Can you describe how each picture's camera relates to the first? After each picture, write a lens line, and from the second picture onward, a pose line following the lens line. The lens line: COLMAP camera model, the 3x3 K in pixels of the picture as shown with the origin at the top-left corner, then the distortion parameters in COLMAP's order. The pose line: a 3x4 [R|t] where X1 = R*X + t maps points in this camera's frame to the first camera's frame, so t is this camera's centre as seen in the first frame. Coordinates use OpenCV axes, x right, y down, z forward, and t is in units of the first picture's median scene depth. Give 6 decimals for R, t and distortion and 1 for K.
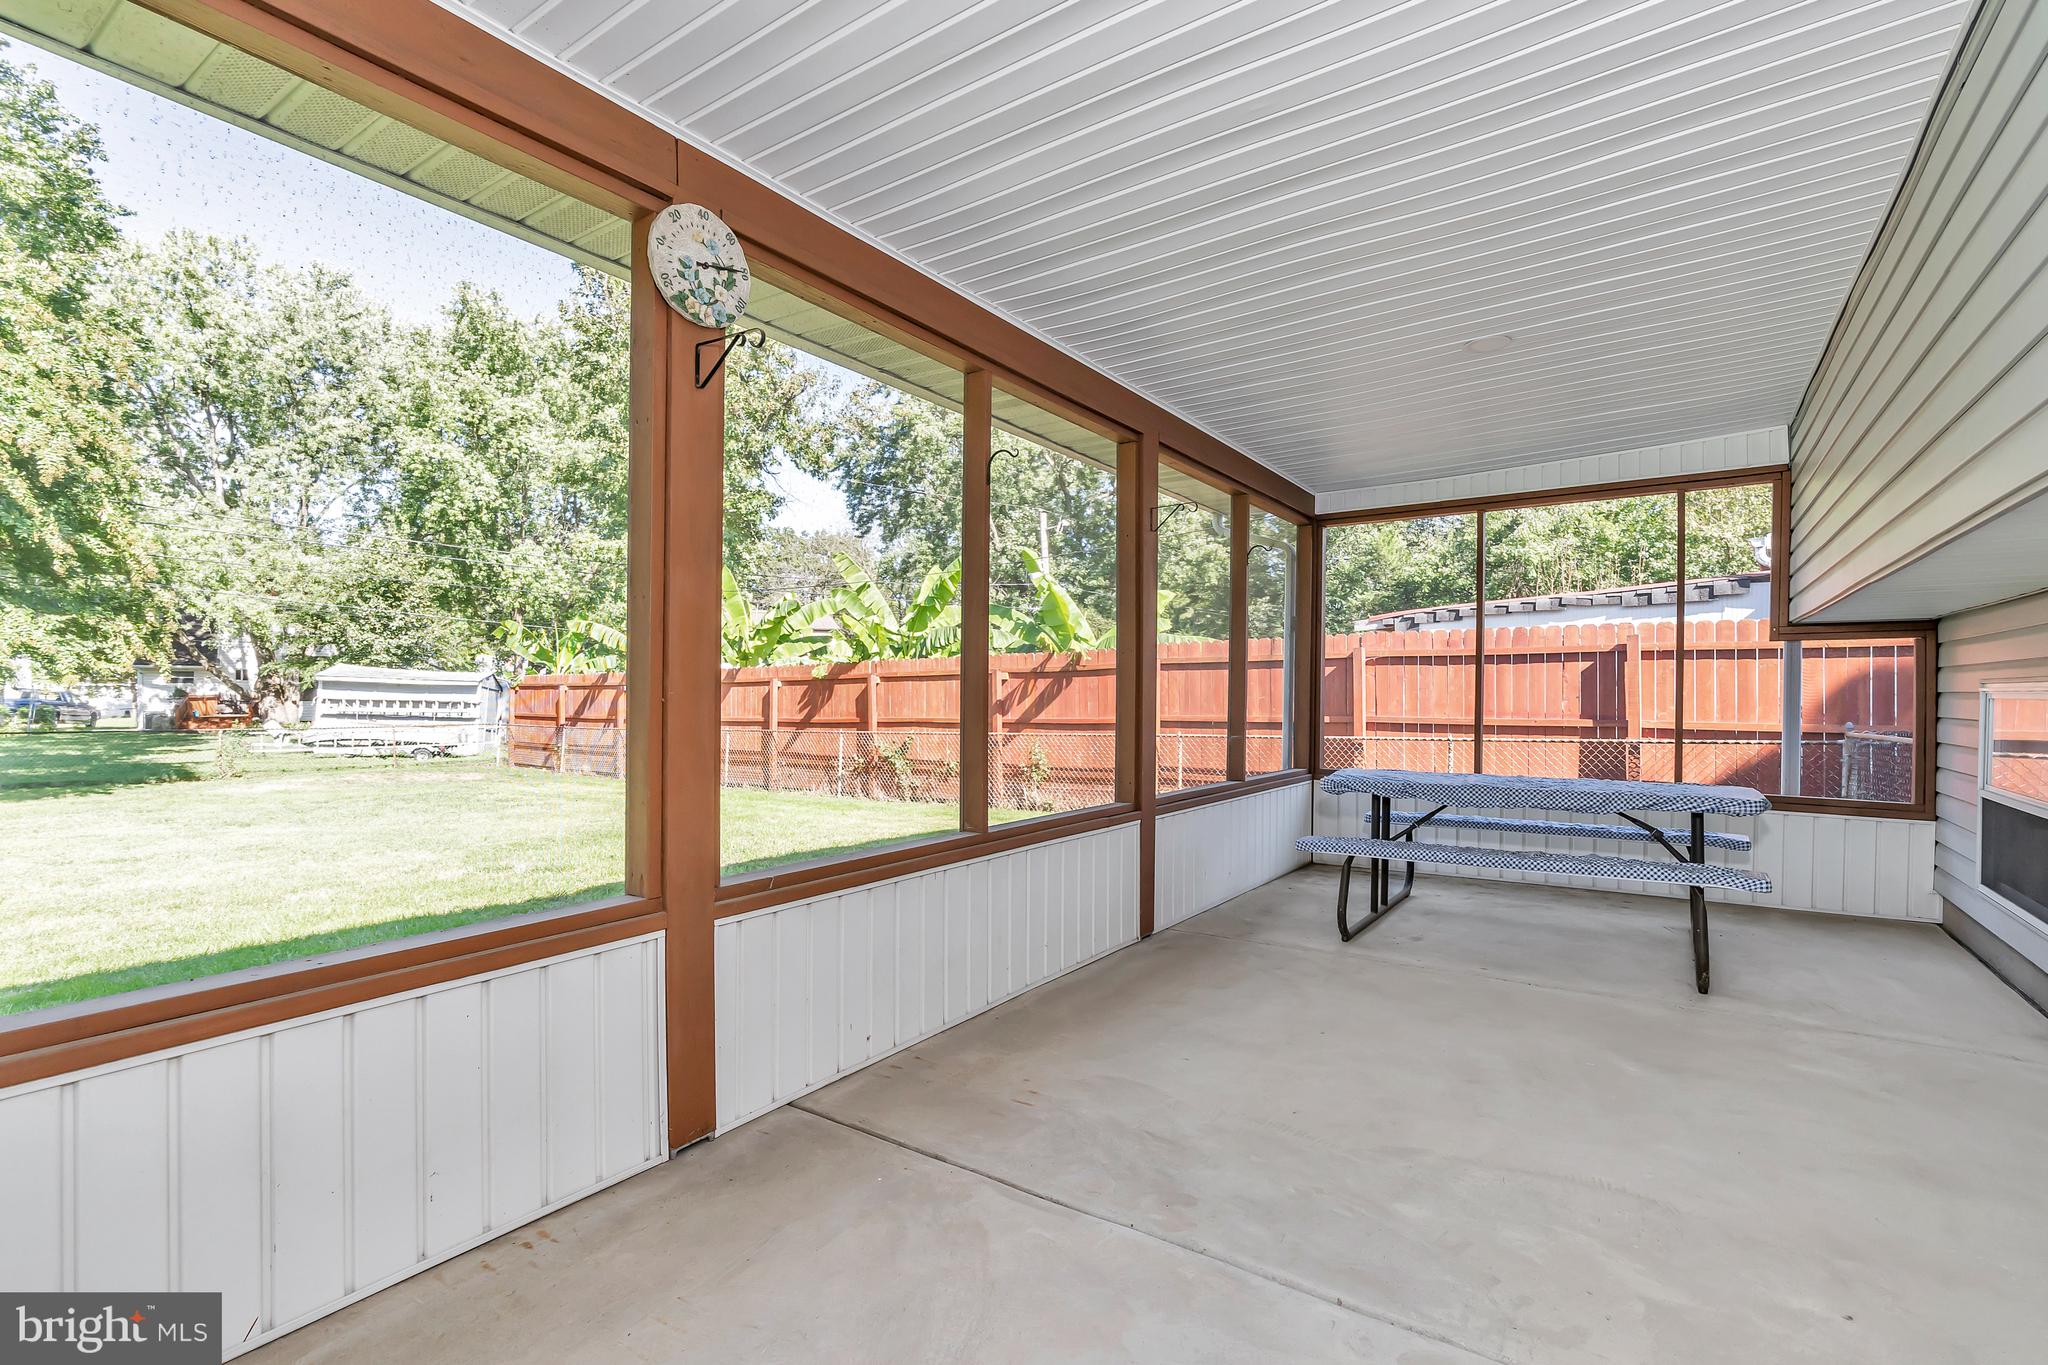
lens RADIAL K [[949.2, 0, 1028.7], [0, 949.2, 674.0], [0, 0, 1]] dist [-0.008271, 0.003509]
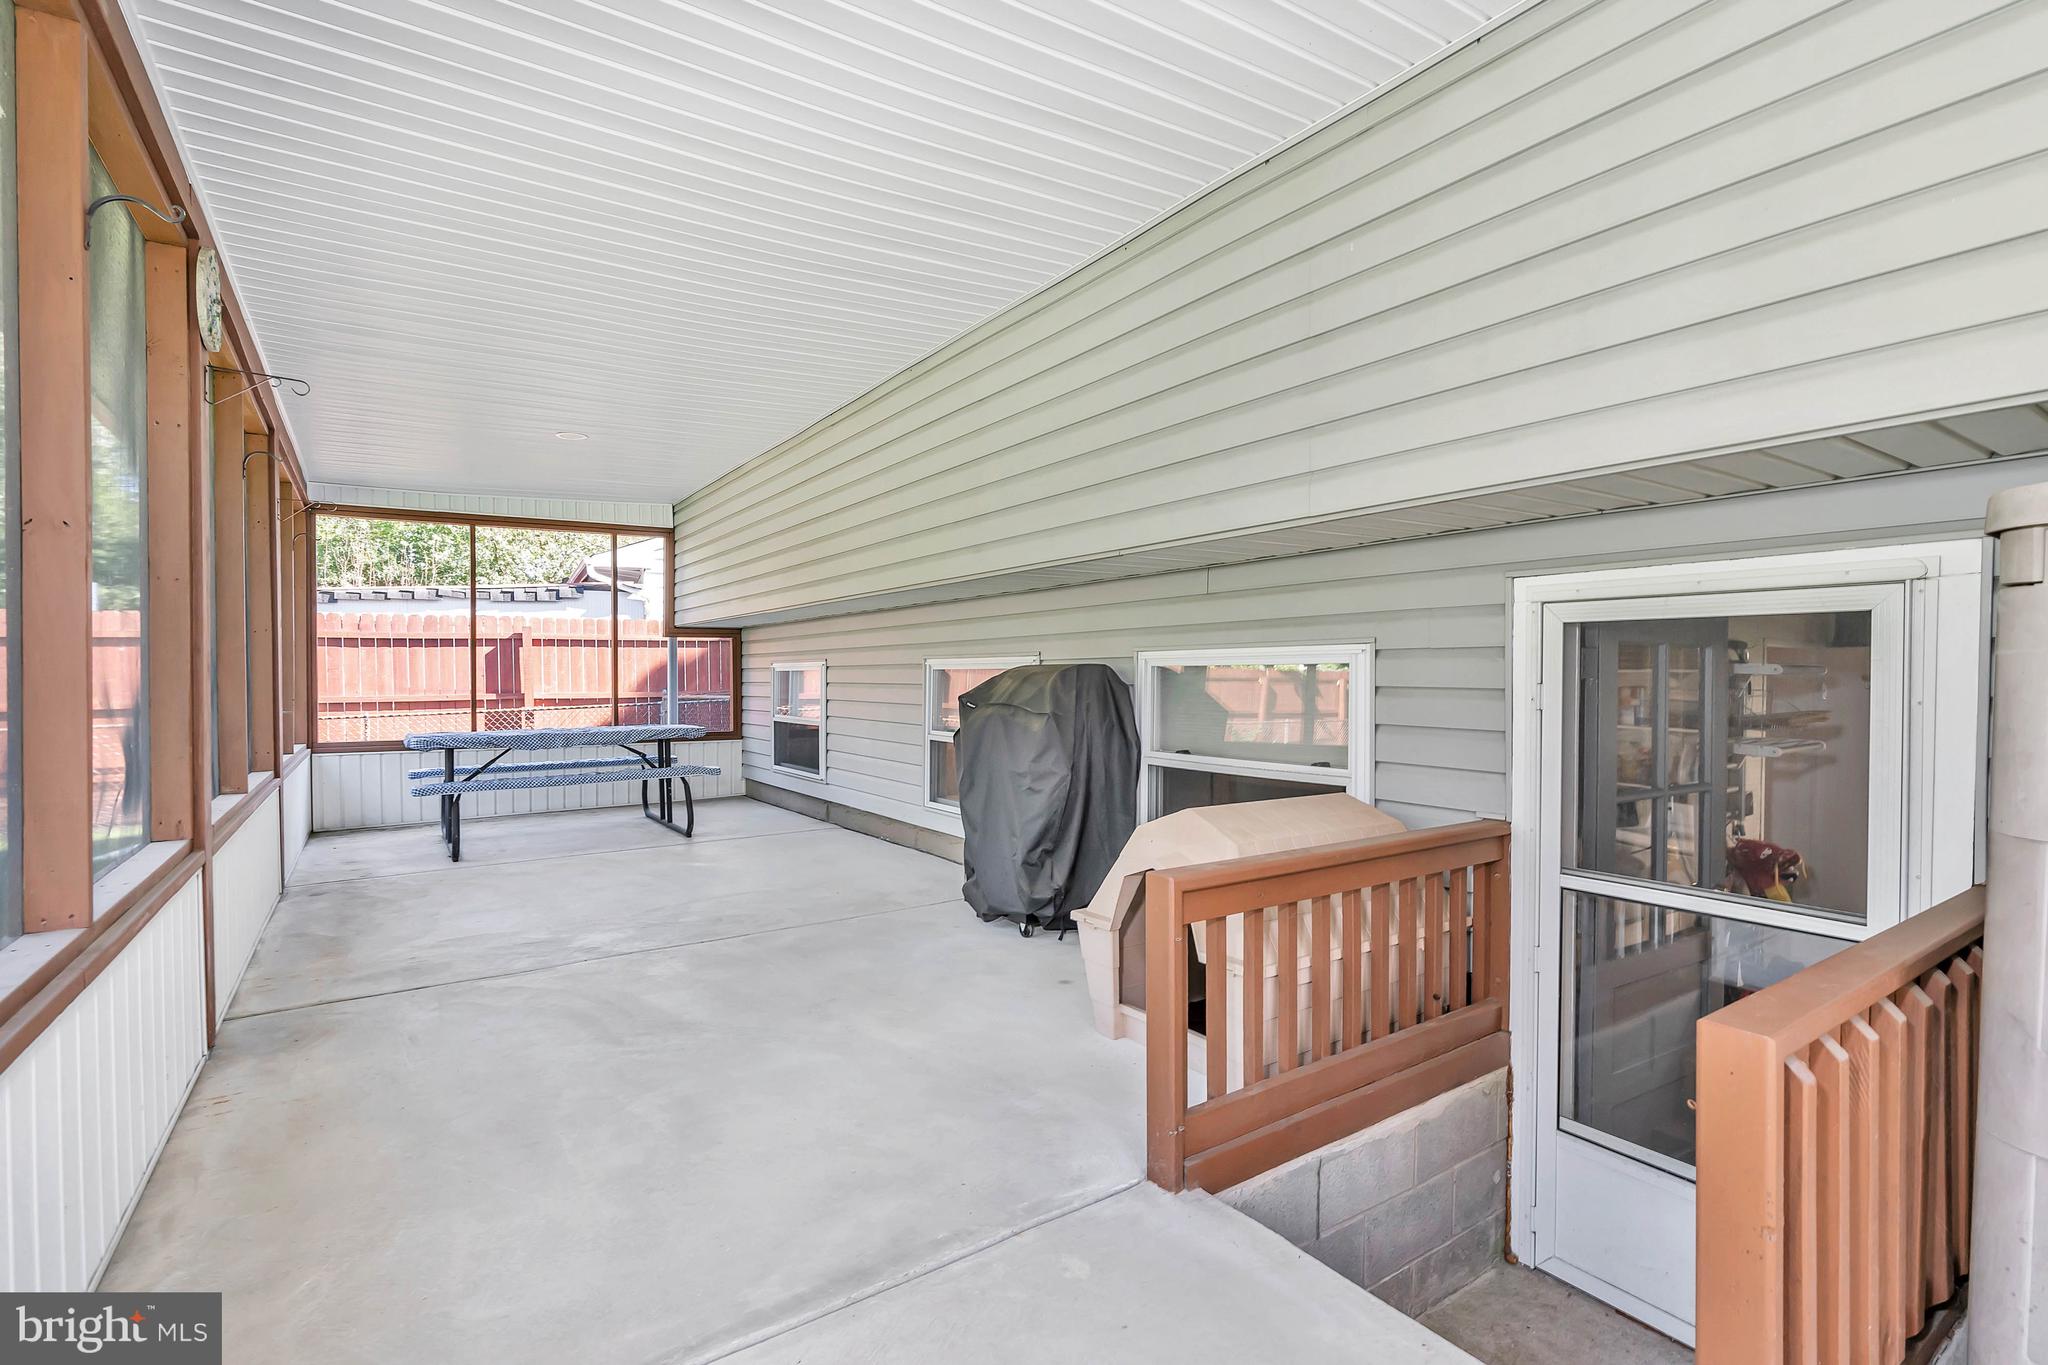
lens RADIAL K [[949.2, 0, 1031.7], [0, 949.2, 684.4], [0, 0, 1]] dist [-0.008271, 0.003509]
pose [[0.366062, -0.017724, 0.930422, -0.484667], [-0.007134, 0.999736, 0.021851, 0.006131], [-0.930563, -0.014637, 0.365839, -0.168640]]
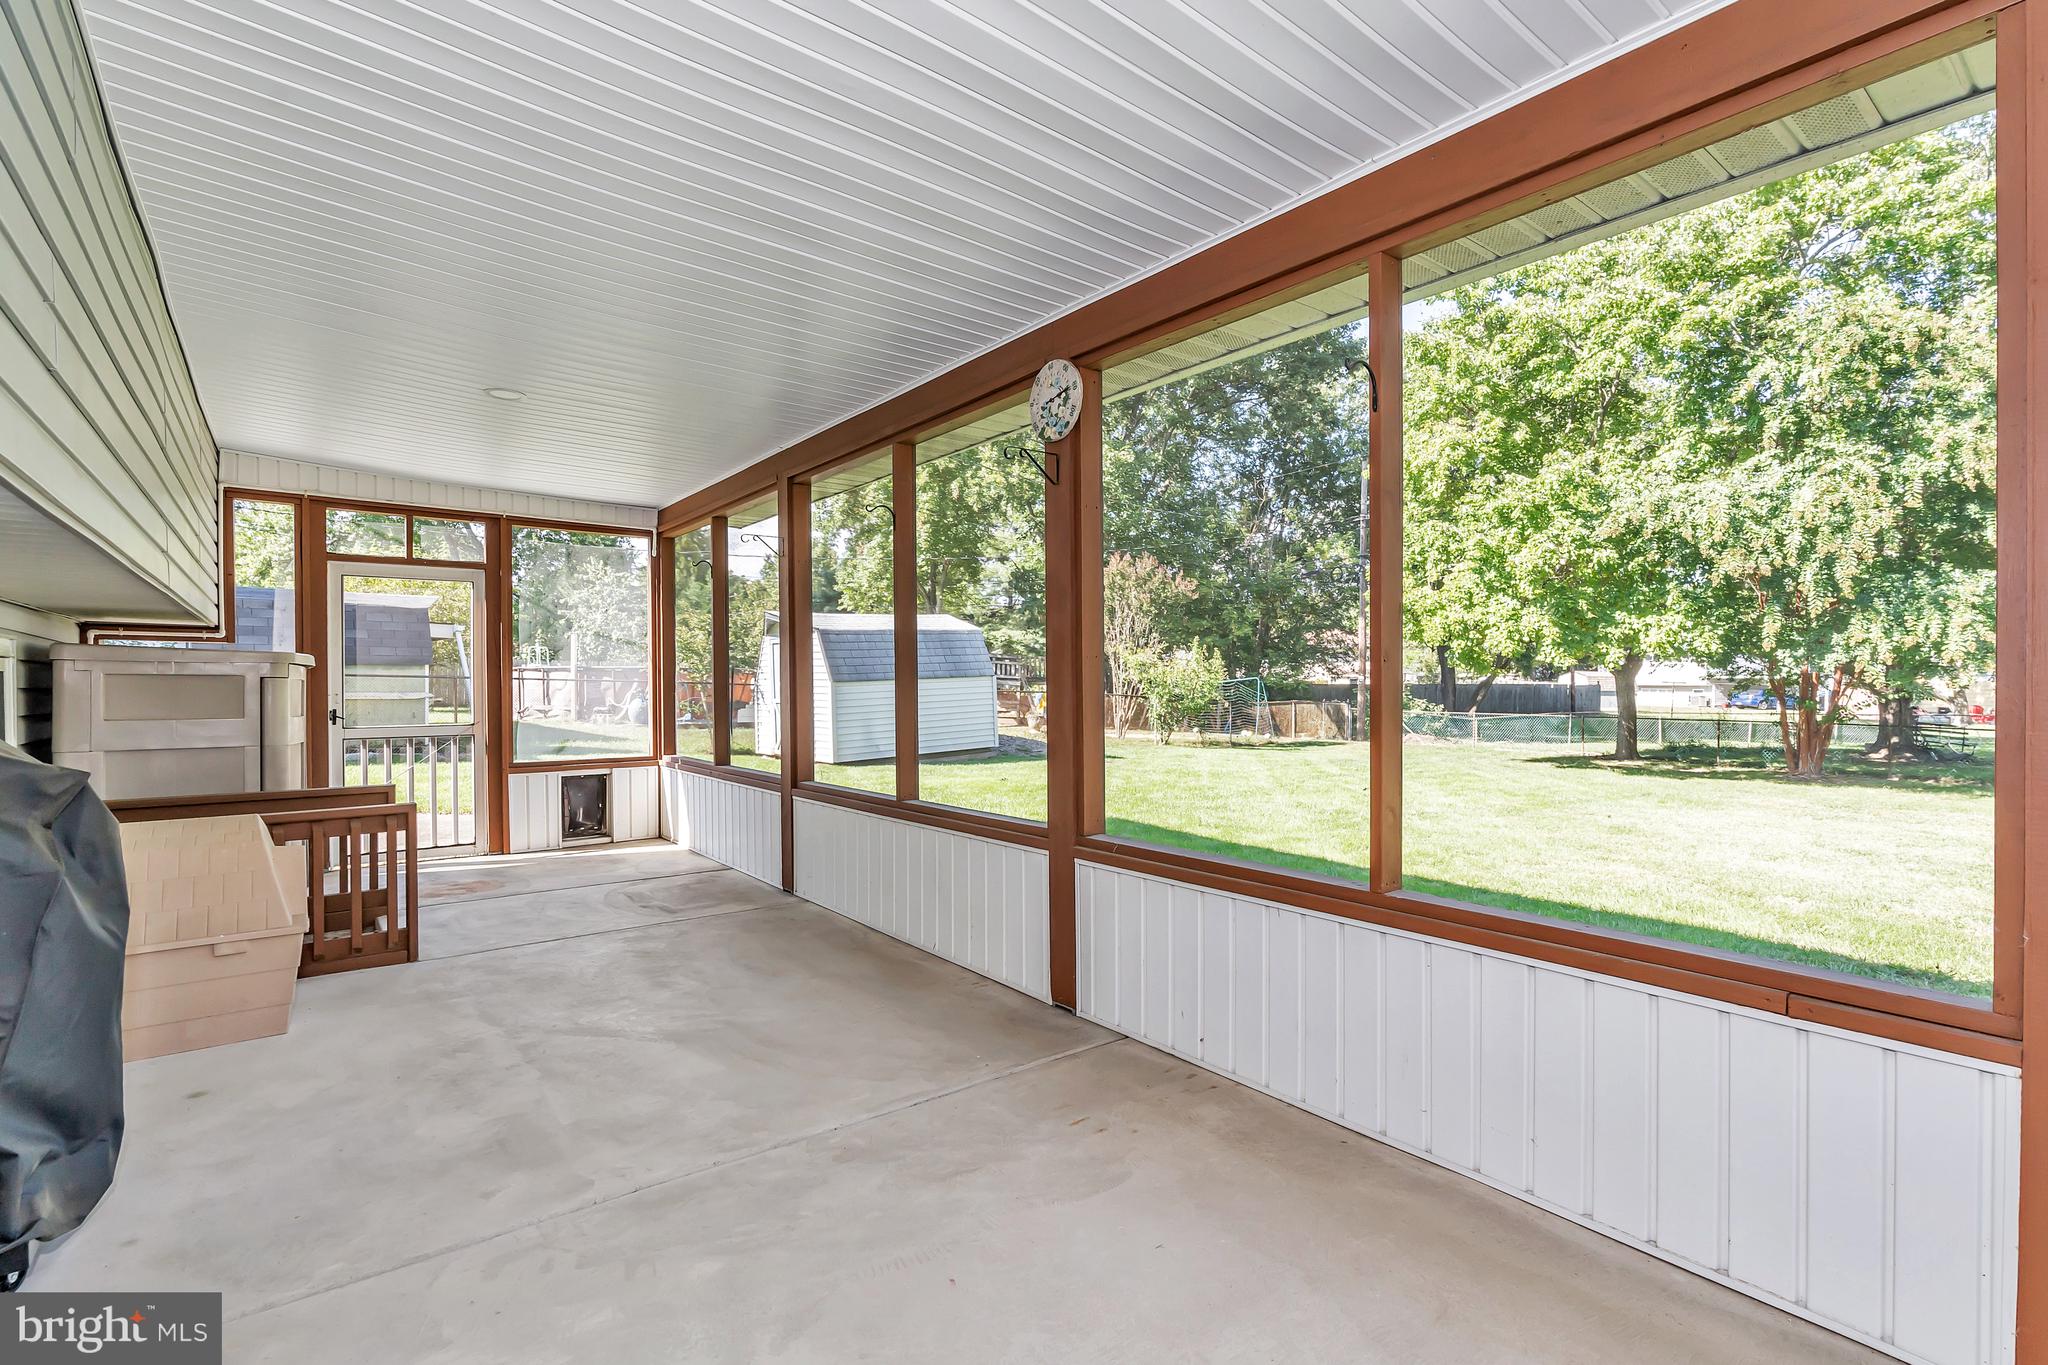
lens RADIAL K [[949.2, 0, 1036.6], [0, 949.2, 683.4], [0, 0, 1]] dist [-0.008271, 0.003509]
pose [[-0.296055, 0.002104, -0.955168, 0.476879], [0.013751, 0.999903, -0.002059, 0.001478], [0.955072, -0.013745, -0.296056, 0.637725]]
